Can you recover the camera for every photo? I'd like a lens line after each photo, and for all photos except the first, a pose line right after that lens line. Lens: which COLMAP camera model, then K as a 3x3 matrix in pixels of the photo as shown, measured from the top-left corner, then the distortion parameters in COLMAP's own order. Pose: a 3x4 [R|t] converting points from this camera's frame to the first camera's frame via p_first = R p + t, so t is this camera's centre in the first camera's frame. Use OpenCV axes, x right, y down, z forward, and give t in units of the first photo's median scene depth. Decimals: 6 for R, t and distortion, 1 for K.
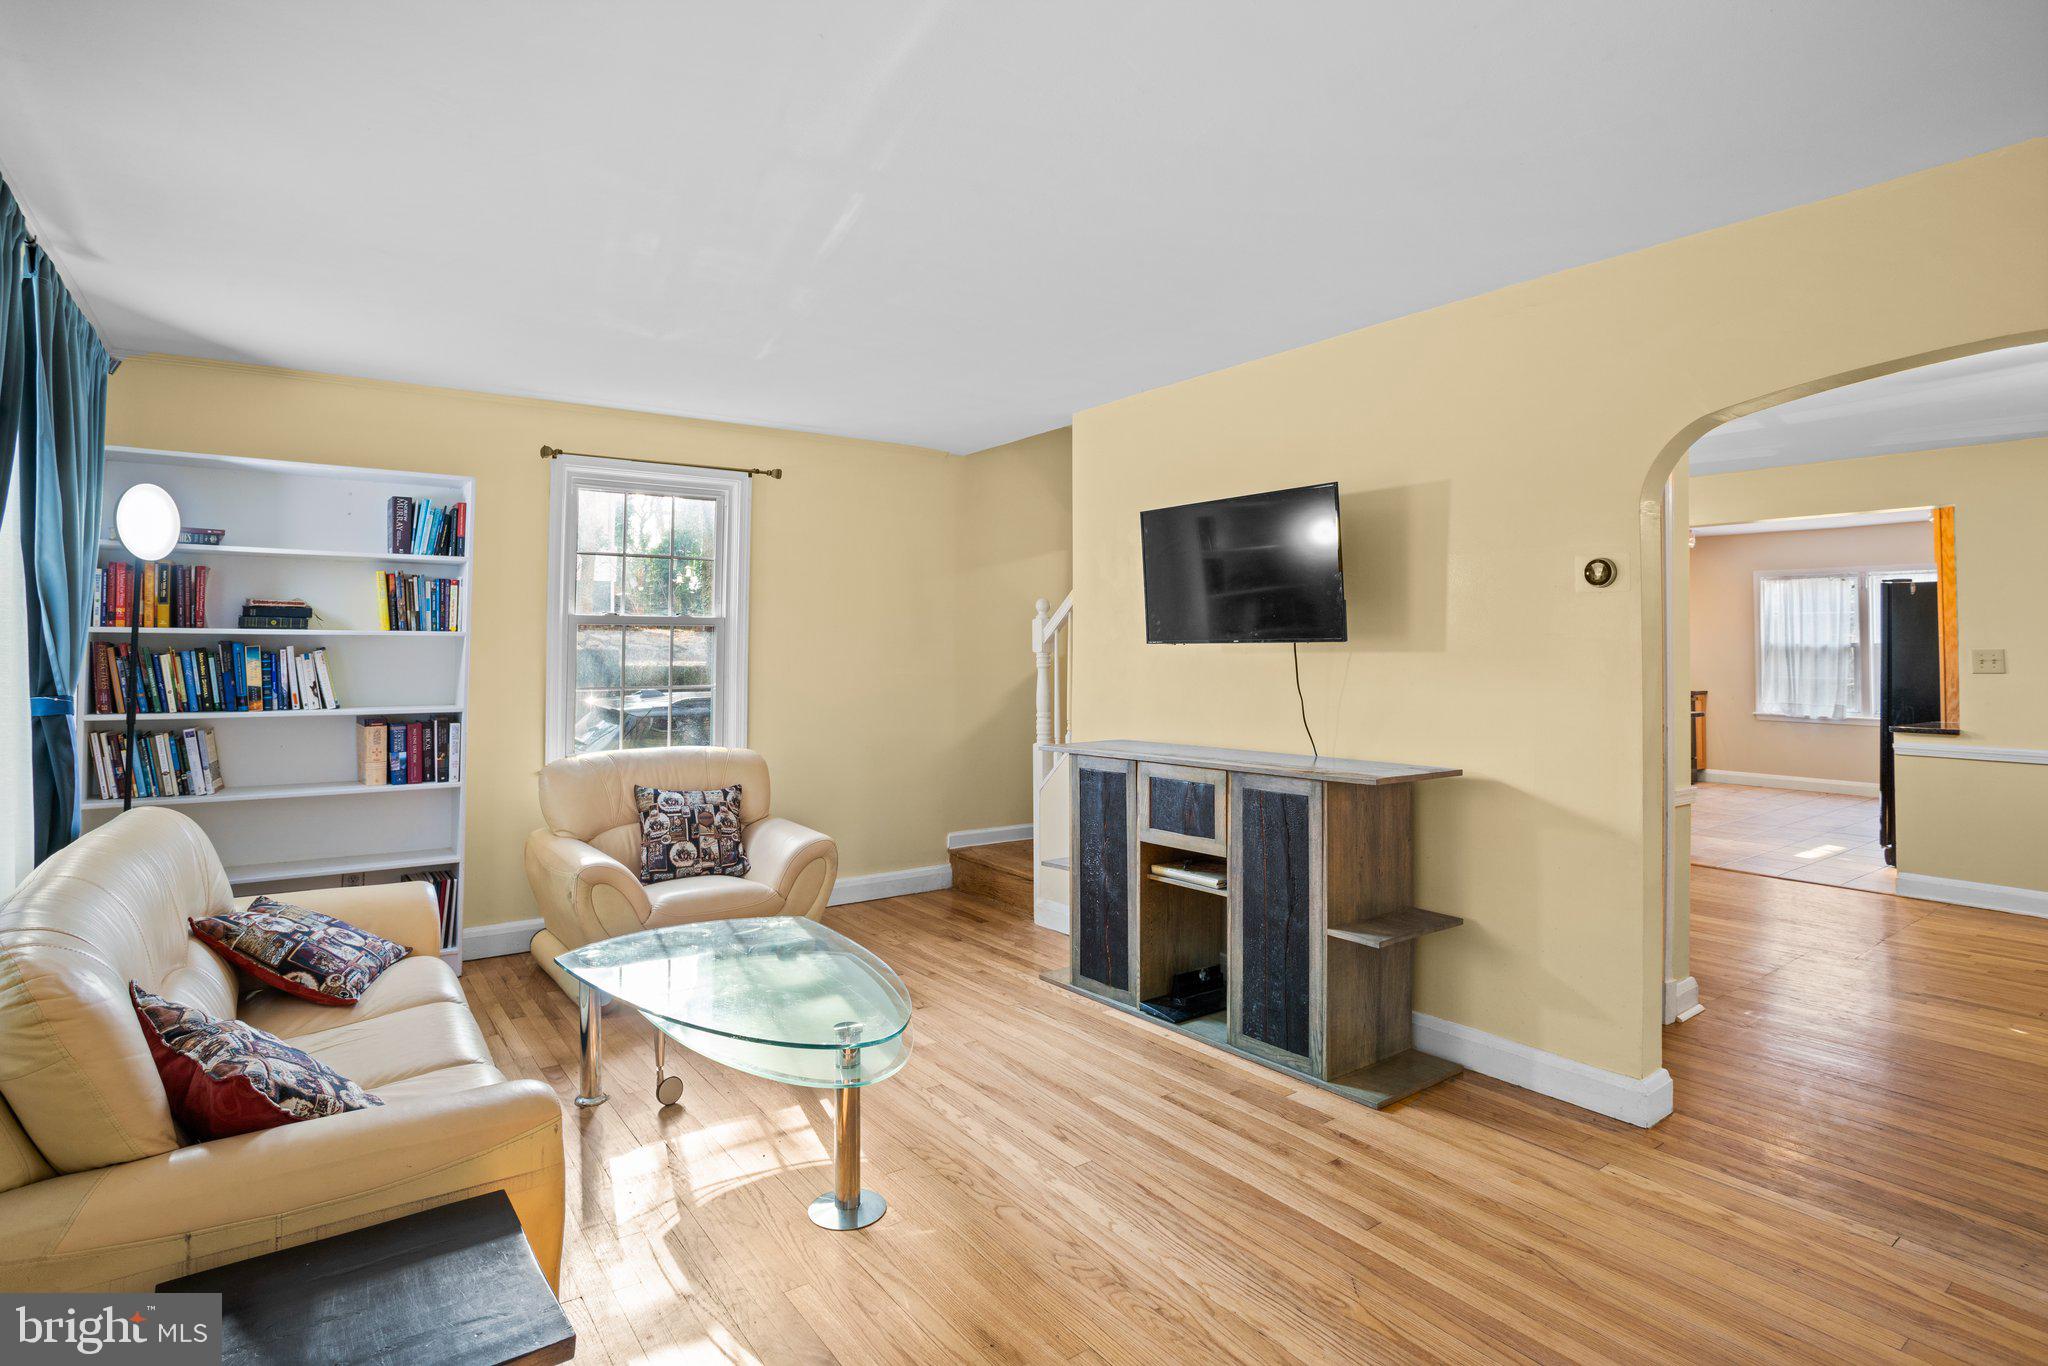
lens RADIAL K [[1018.5, 0, 1041.3], [0, 1018.5, 617.3], [0, 0, 1]] dist [-0.061694, 0.026659]
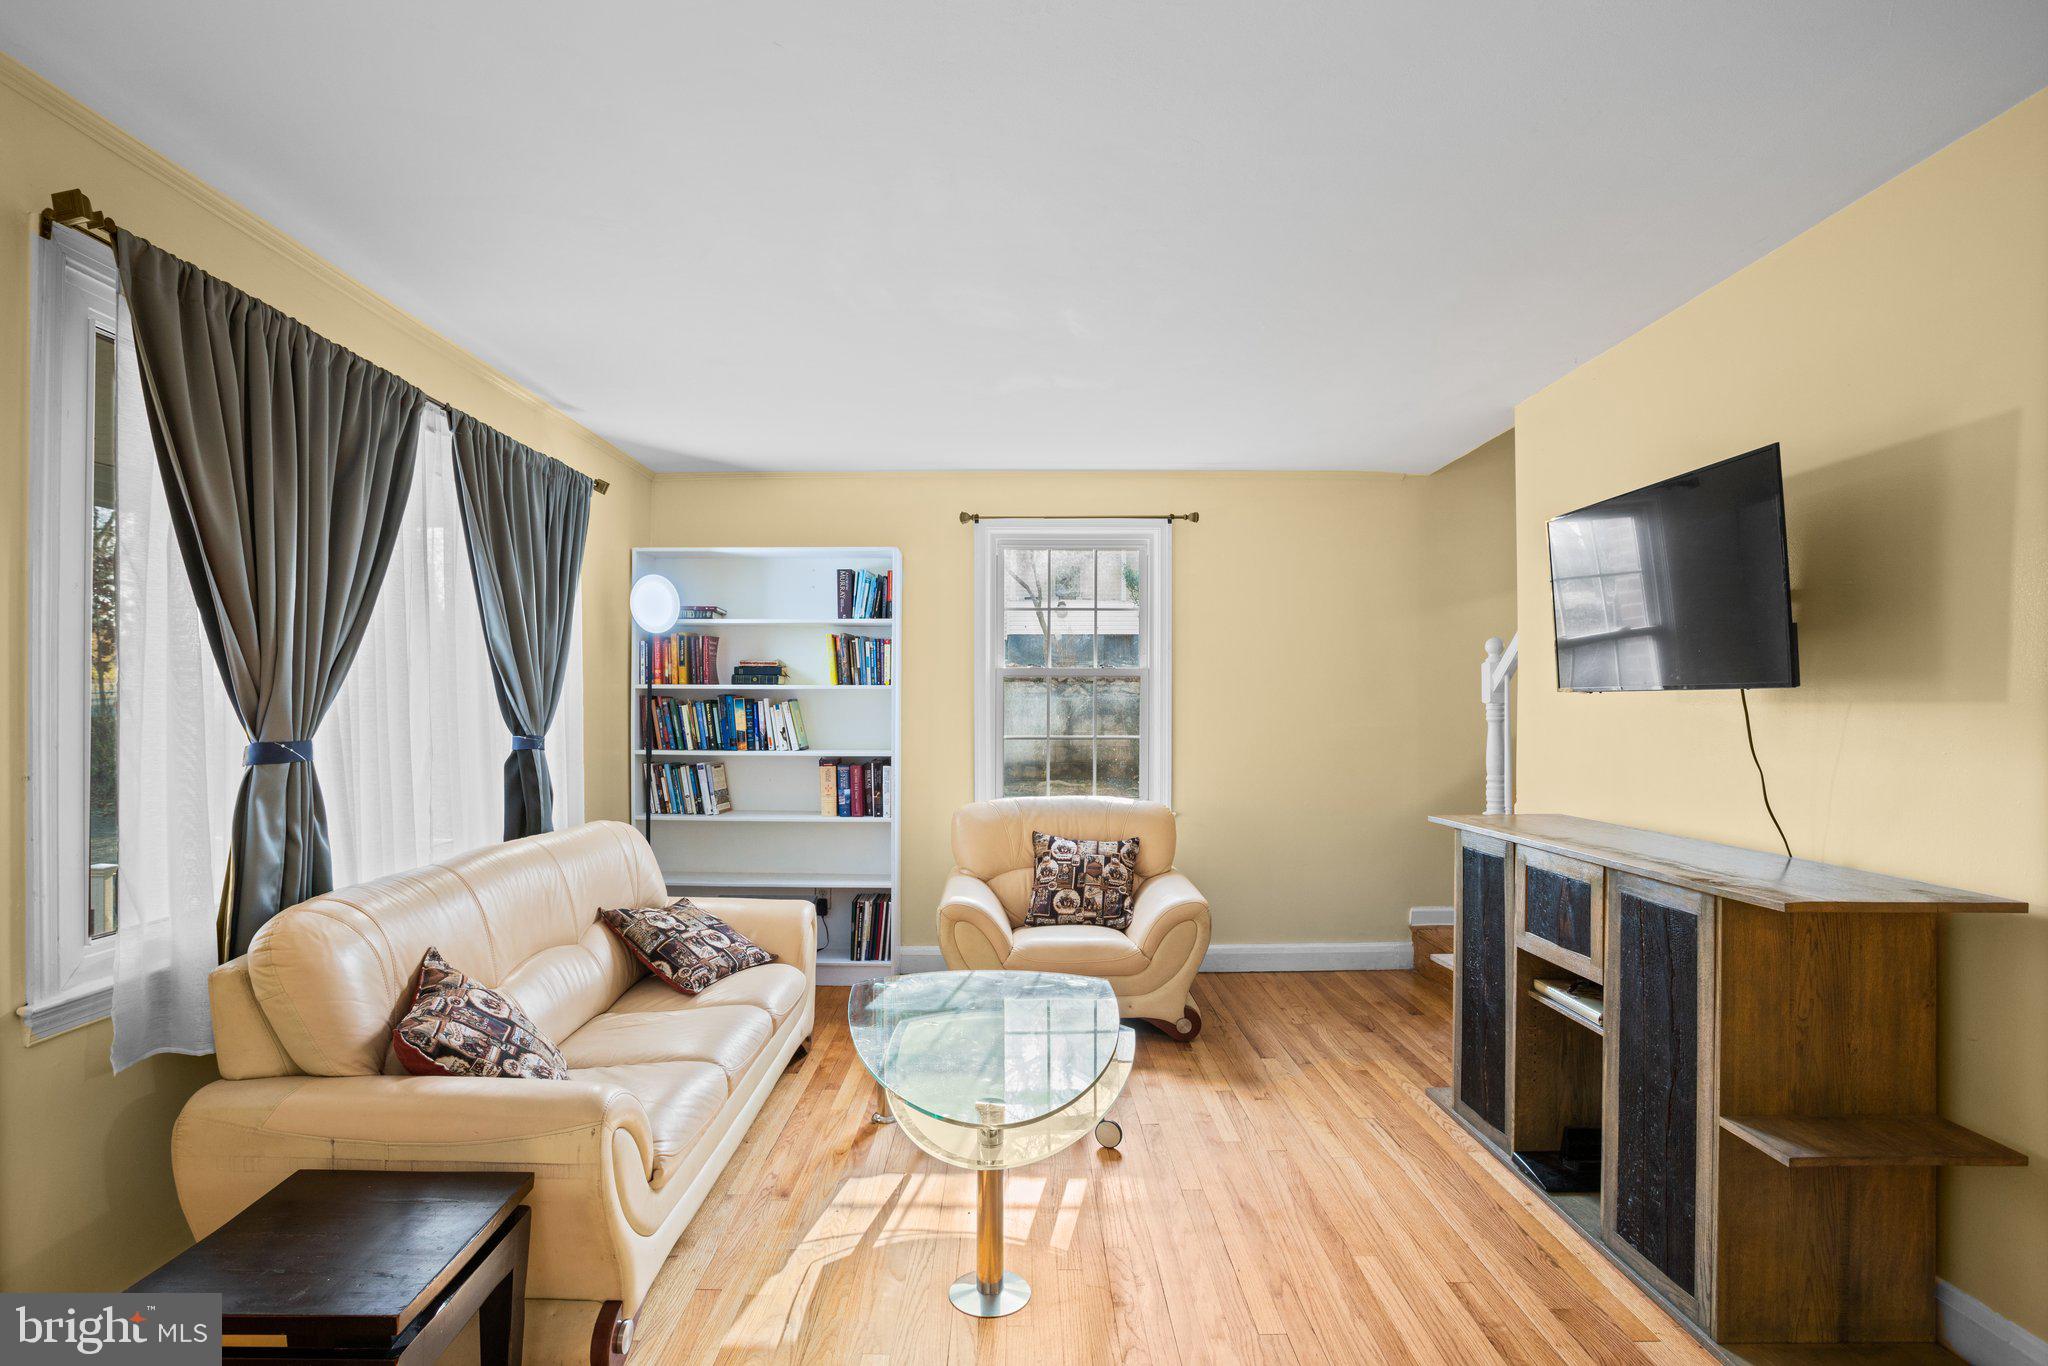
lens RADIAL K [[1018.5, 0, 1036.4], [0, 1018.5, 707.9], [0, 0, 1]] dist [-0.061694, 0.026659]
pose [[0.812620, 0.002895, -0.582787, 0.253107], [0.019387, 0.999300, 0.031996, 0.007271], [0.582472, -0.037299, 0.811995, 0.181484]]
